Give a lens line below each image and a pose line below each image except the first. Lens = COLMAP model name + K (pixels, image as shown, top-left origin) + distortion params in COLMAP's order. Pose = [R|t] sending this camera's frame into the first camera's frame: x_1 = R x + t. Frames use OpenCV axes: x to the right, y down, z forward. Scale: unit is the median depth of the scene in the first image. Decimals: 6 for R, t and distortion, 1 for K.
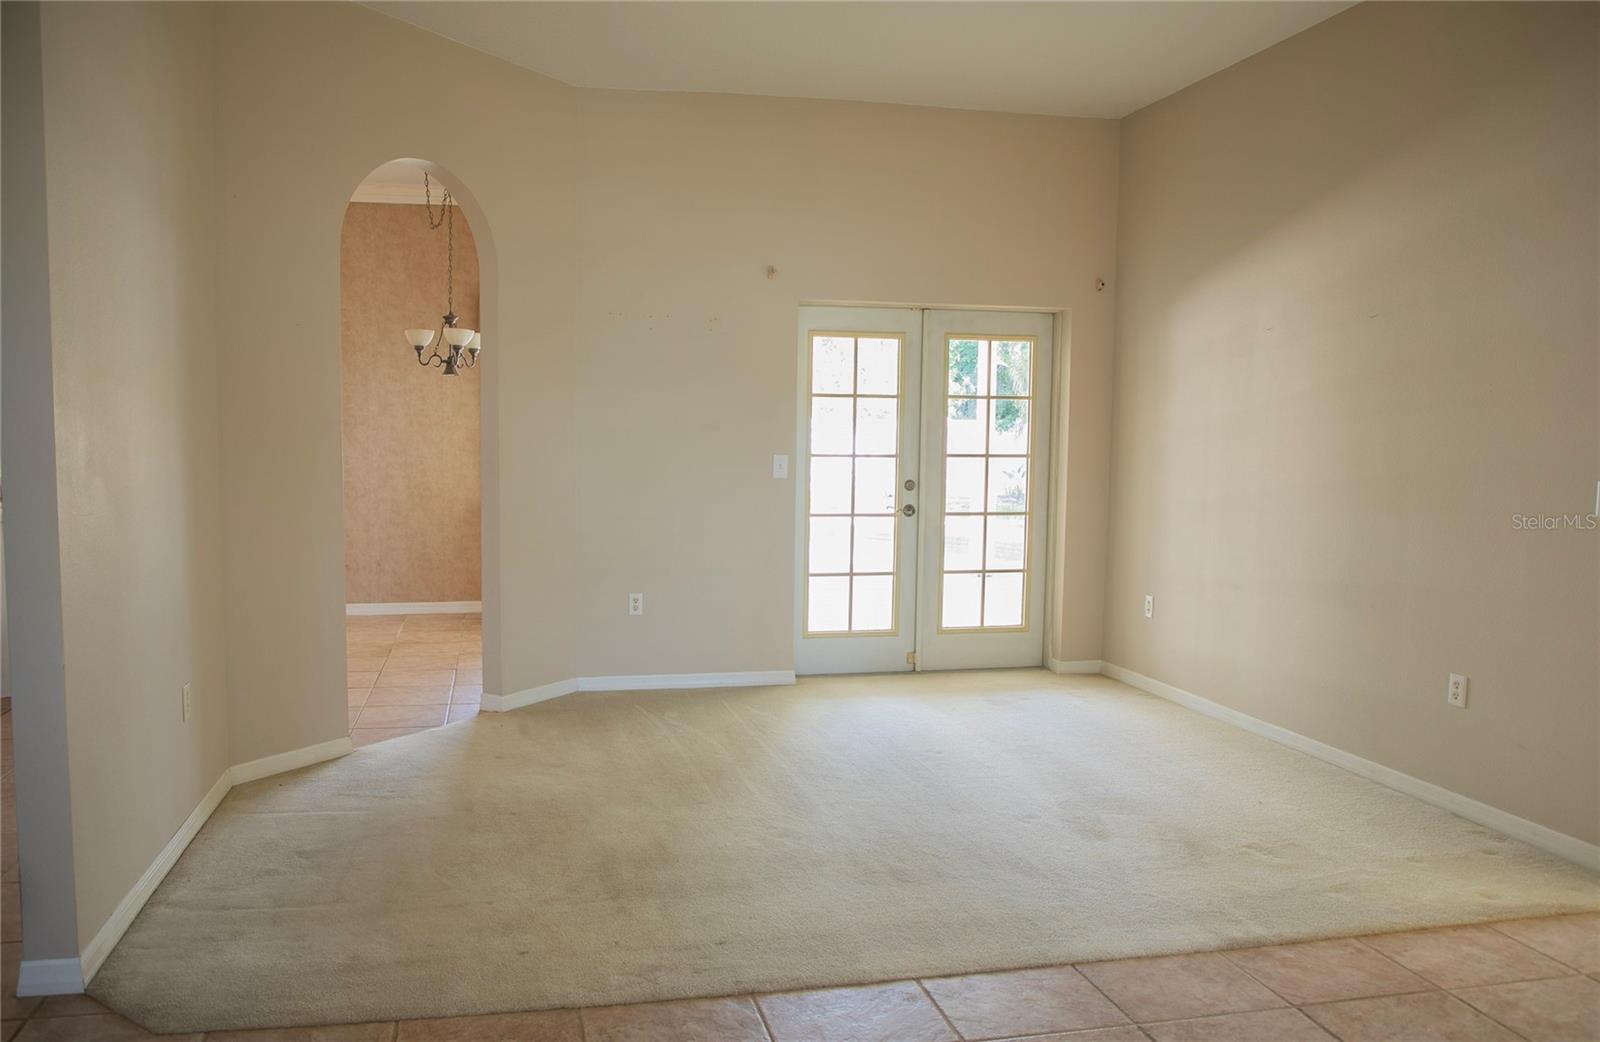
lens RADIAL K [[1118.1, 0, 794.9], [0, 1118.1, 517.6], [0, 0, 1]] dist [-0.068324, 0.022525]
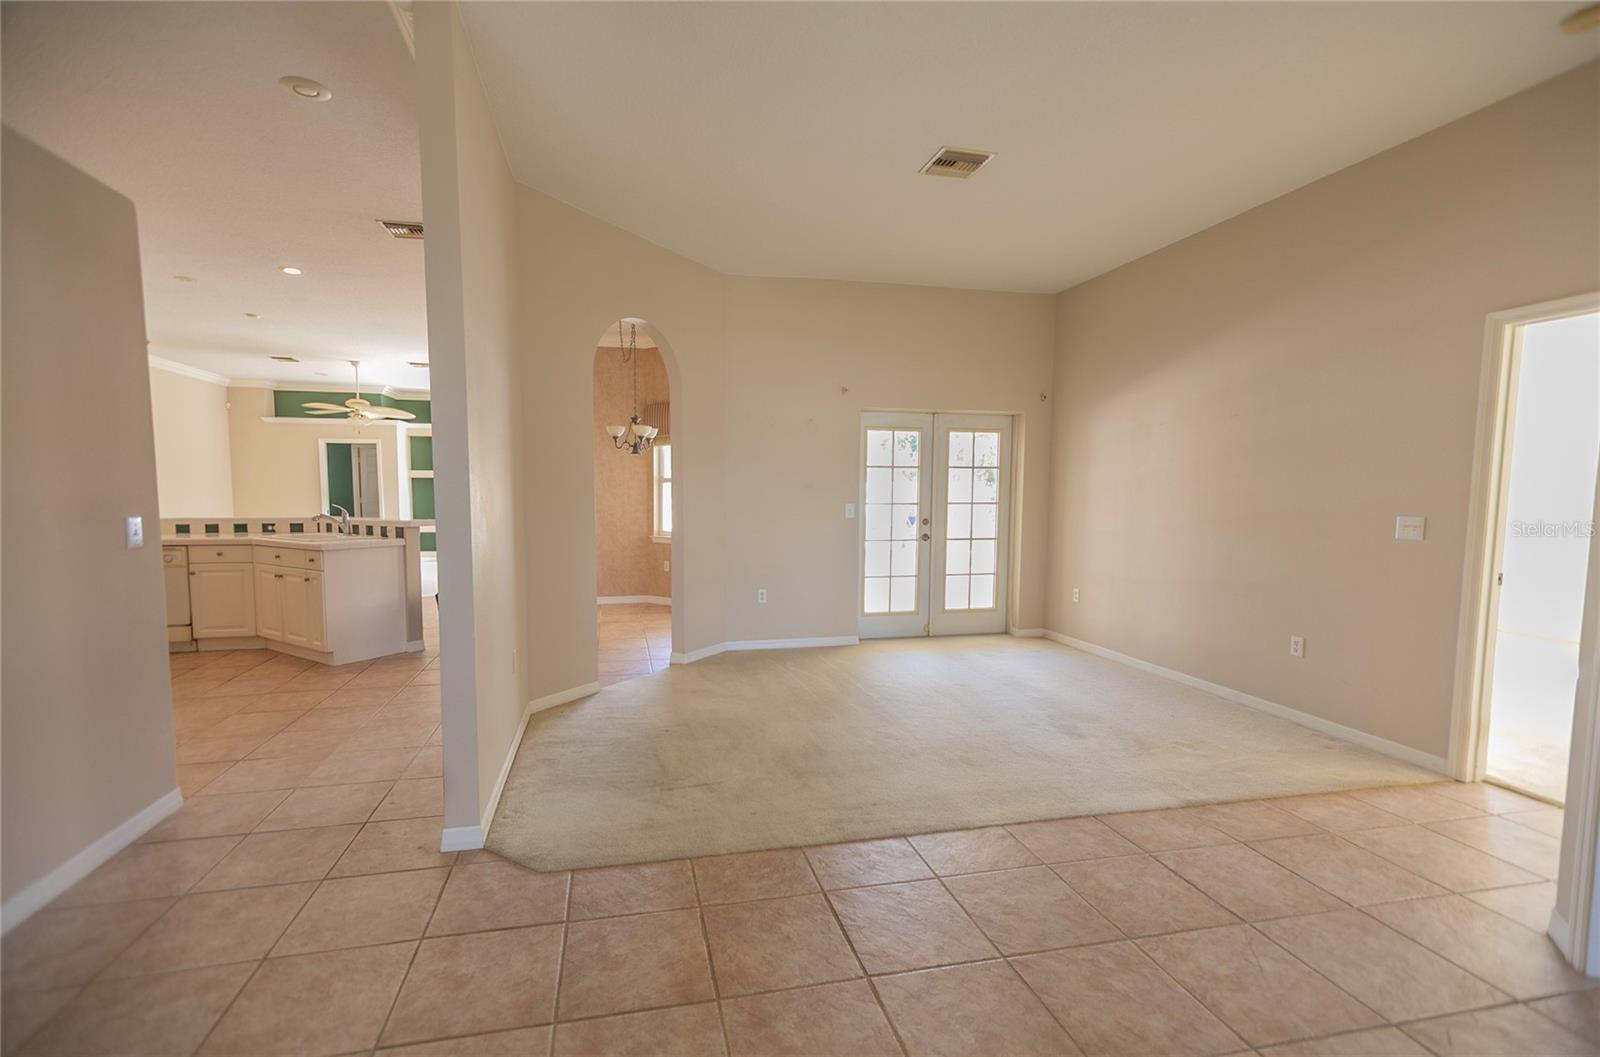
lens RADIAL K [[693.9, 0, 798.6], [0, 693.9, 537.7], [0, 0, 1]] dist [0.001590, -0.001042]
pose [[0.999792, -0.005733, 0.019587, -0.142292], [0.005862, 0.999961, -0.006537, -0.000111], [-0.019549, 0.006650, 0.999787, -0.011463]]
